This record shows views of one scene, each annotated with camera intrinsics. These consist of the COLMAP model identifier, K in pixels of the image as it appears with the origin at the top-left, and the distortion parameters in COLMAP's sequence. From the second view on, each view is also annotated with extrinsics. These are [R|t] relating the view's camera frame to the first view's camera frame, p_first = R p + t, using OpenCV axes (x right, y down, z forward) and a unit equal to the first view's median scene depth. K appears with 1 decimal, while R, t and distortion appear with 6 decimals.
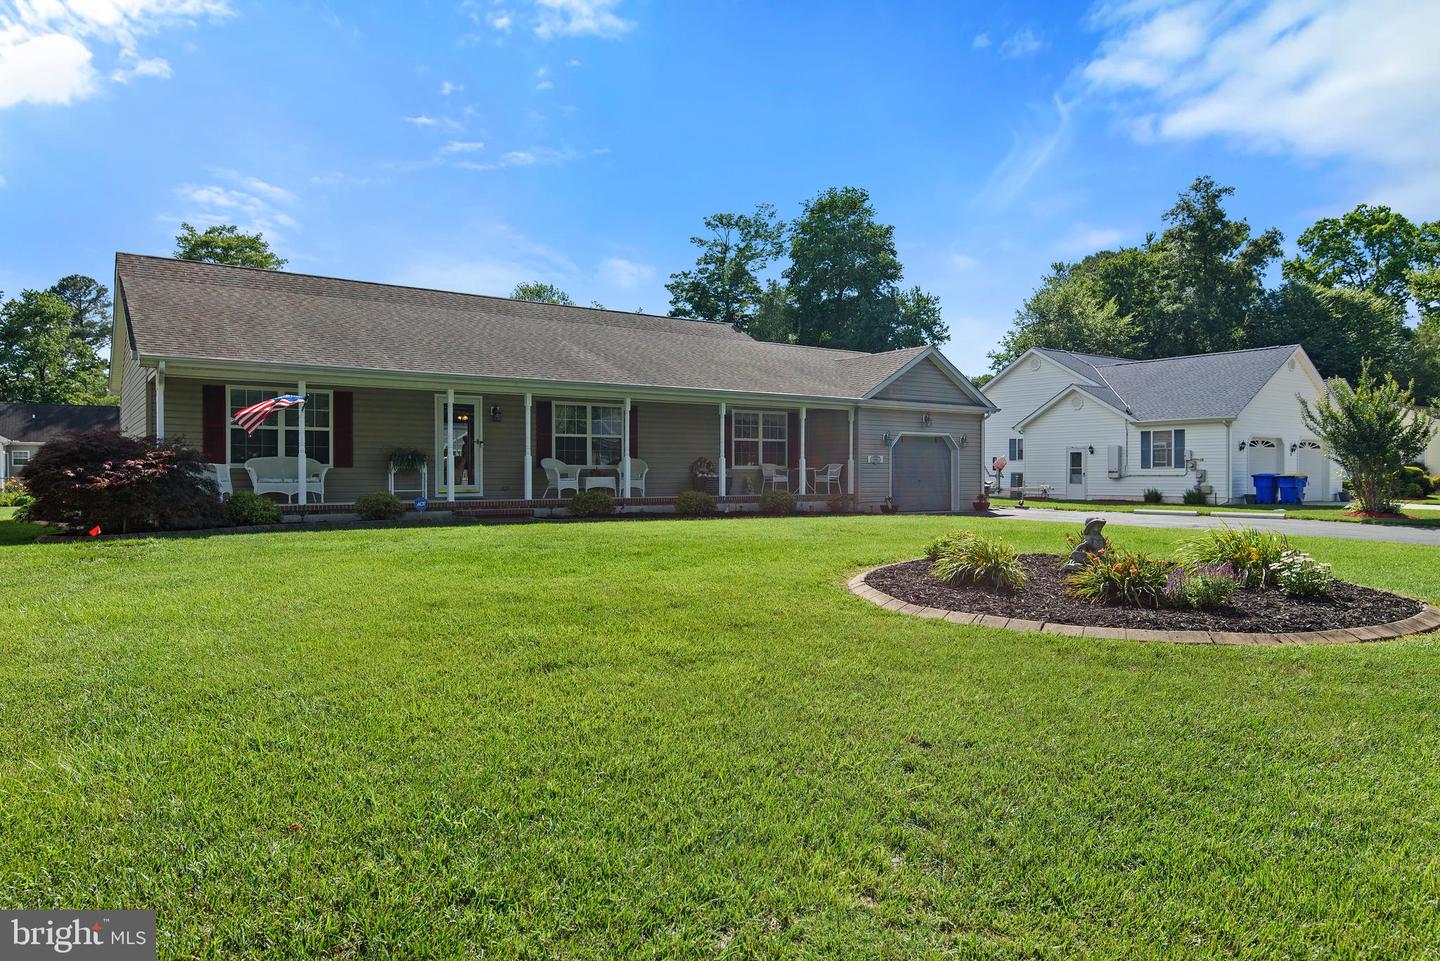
lens RADIAL K [[921.2, 0, 720.0], [0, 921.2, 480.5], [0, 0, 1]] dist [0.004534, 0.000849]
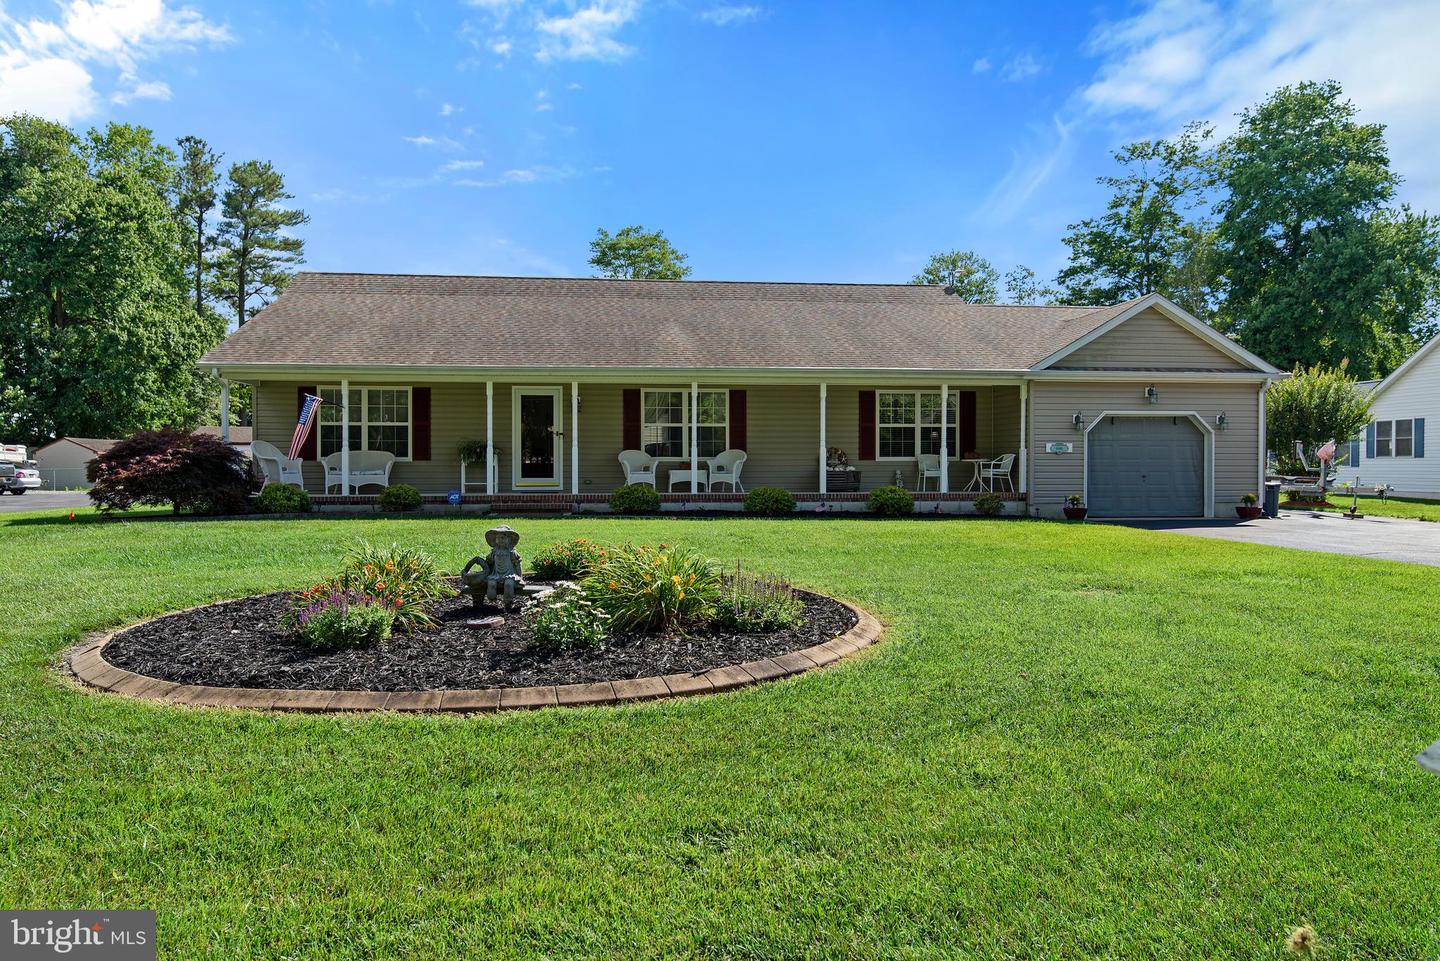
lens RADIAL K [[1038.6, 0, 720.0], [0, 1038.6, 480.5], [0, 0, 1]] dist [-0.013055, 0.000894]
pose [[0.875645, 0.004769, -0.482931, 0.128937], [-0.002743, 0.999984, 0.004902, 0.000211], [0.482947, -0.002967, 0.875644, 0.042049]]
